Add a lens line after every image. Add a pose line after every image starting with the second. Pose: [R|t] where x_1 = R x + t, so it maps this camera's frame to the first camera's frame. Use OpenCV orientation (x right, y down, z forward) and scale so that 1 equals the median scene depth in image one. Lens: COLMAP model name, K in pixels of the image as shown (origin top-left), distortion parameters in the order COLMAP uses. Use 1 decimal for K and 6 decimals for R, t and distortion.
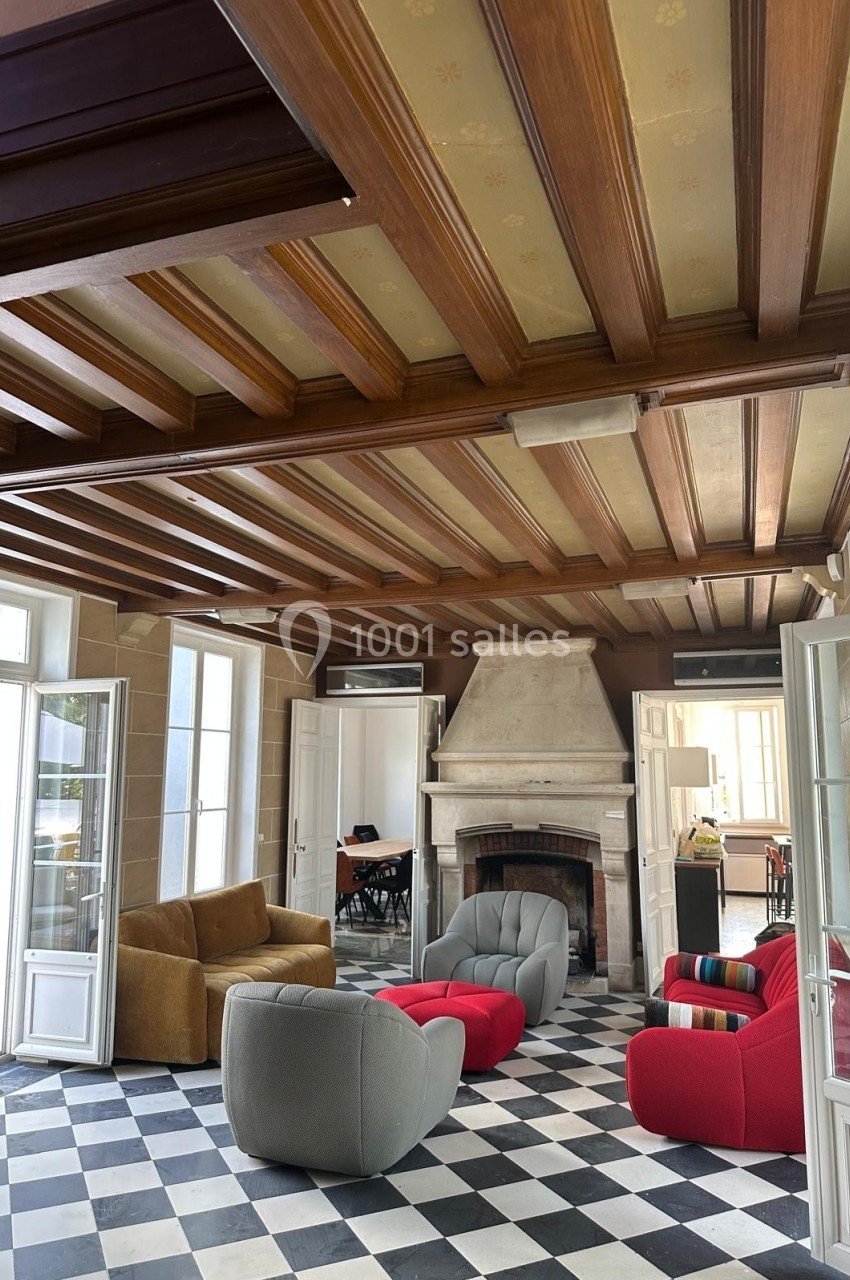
lens RADIAL K [[943.8, 0, 424.2], [0, 943.8, 642.1], [0, 0, 1]] dist [0.069565, 0.000625]
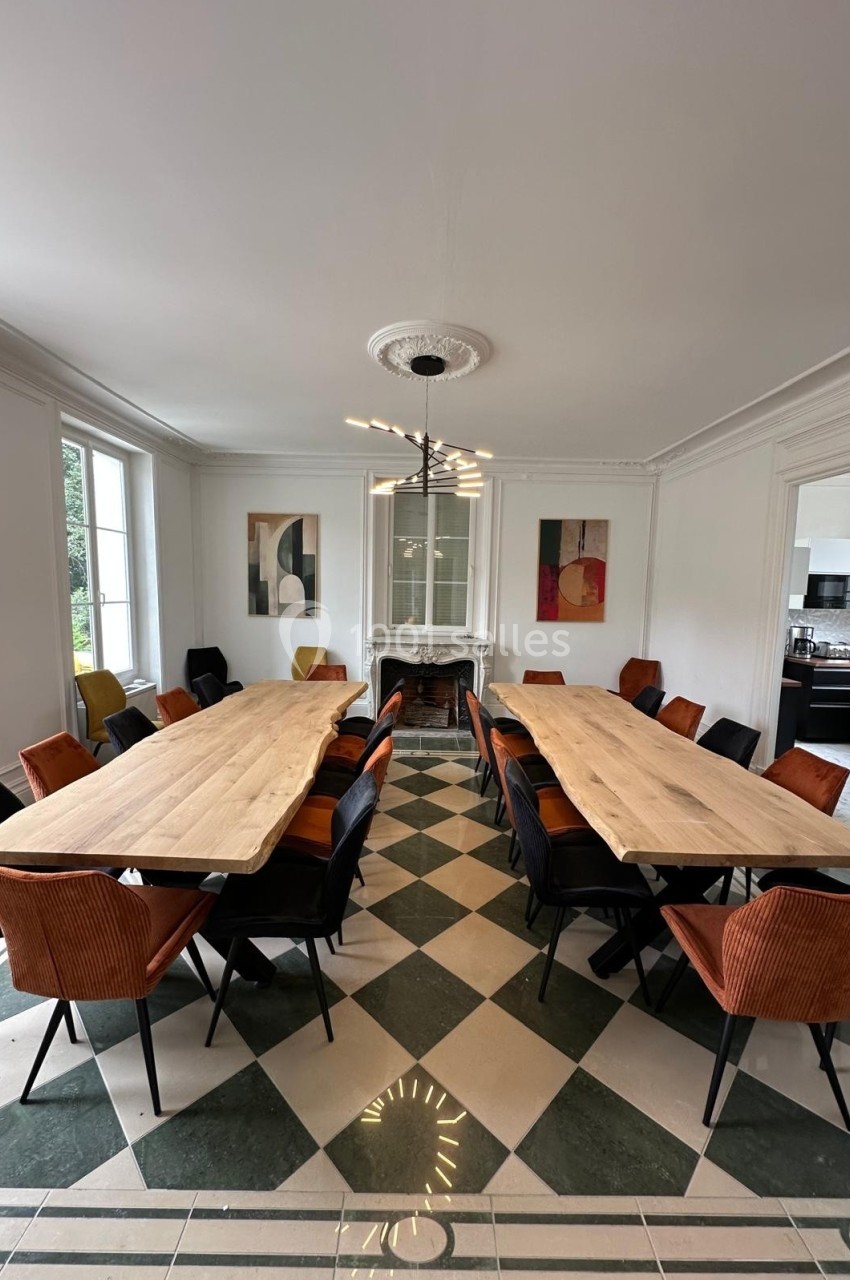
lens RADIAL K [[516.1, 0, 424.5], [0, 516.1, 642.5], [0, 0, 1]] dist [0.000125, 0.000231]
pose [[0.947563, -0.015192, 0.319207, -0.073239], [-0.068376, 0.966099, 0.248953, 0.045096], [-0.312167, -0.257725, 0.914401, 0.320865]]
